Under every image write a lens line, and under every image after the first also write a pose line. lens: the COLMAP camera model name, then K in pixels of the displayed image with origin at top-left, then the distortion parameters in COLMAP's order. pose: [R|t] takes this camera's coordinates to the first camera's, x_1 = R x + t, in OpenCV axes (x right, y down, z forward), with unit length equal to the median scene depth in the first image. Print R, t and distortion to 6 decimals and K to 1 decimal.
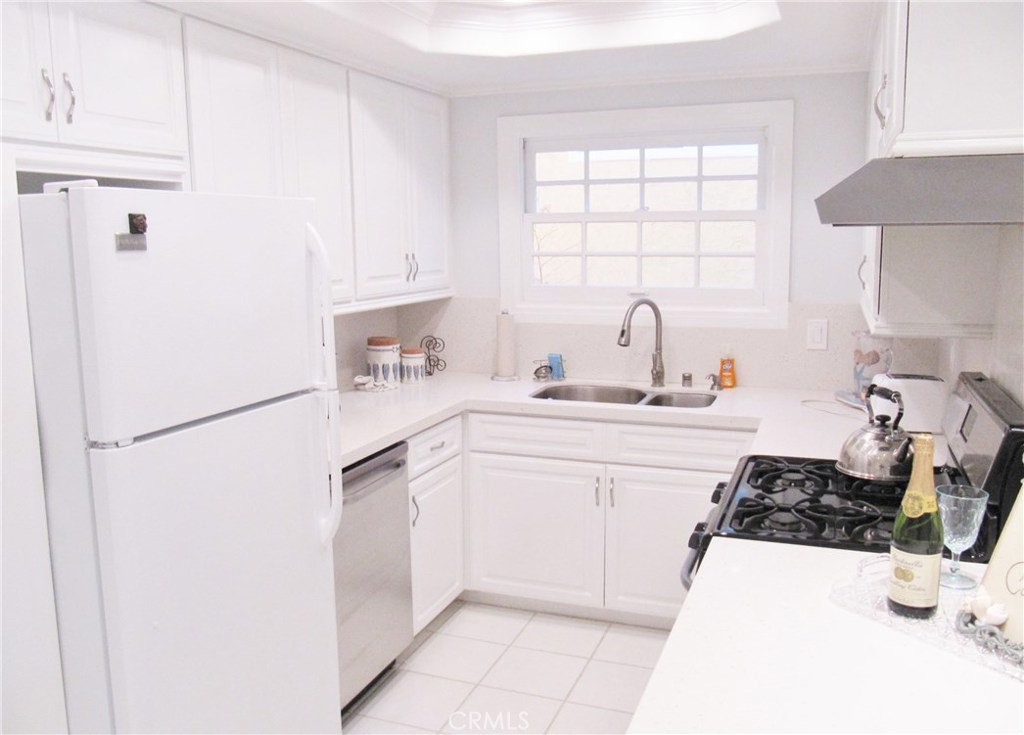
lens RADIAL K [[888.6, 0, 511.9], [0, 888.6, 365.4], [0, 0, 1]] dist [-0.049372, 0.011129]
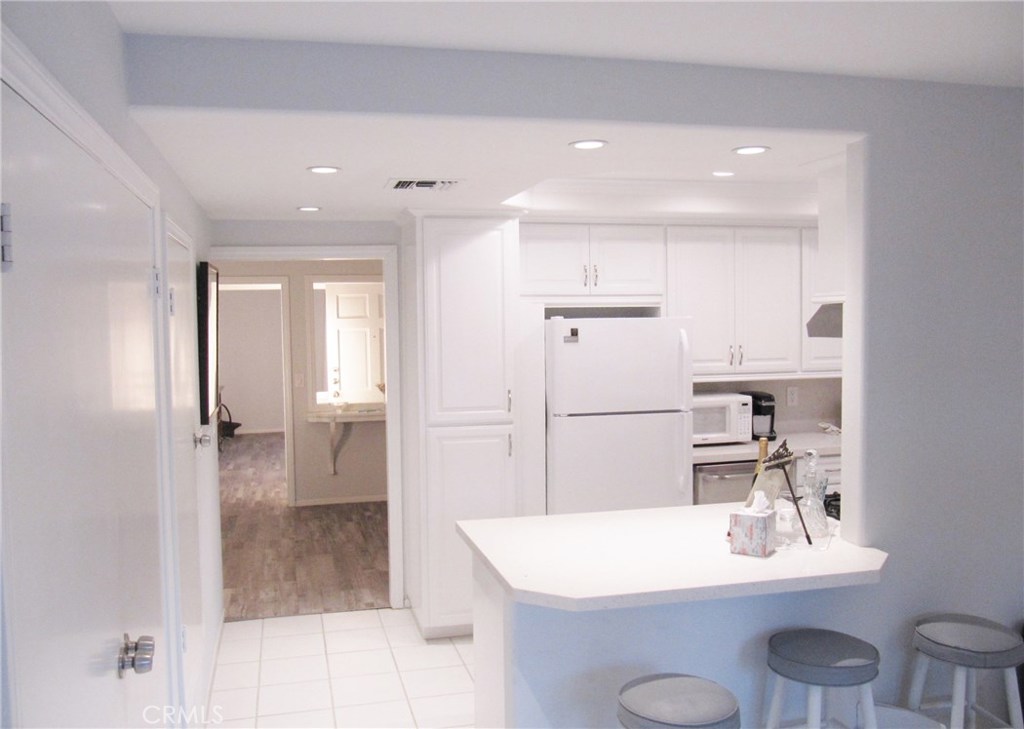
lens RADIAL K [[888.6, 0, 510.7], [0, 888.6, 364.8], [0, 0, 1]] dist [-0.049372, 0.011129]
pose [[0.574344, 0.046052, -0.817318, 1.334854], [-0.110781, 0.993604, -0.021863, 0.011413], [0.811084, 0.103100, 0.575772, -0.543254]]
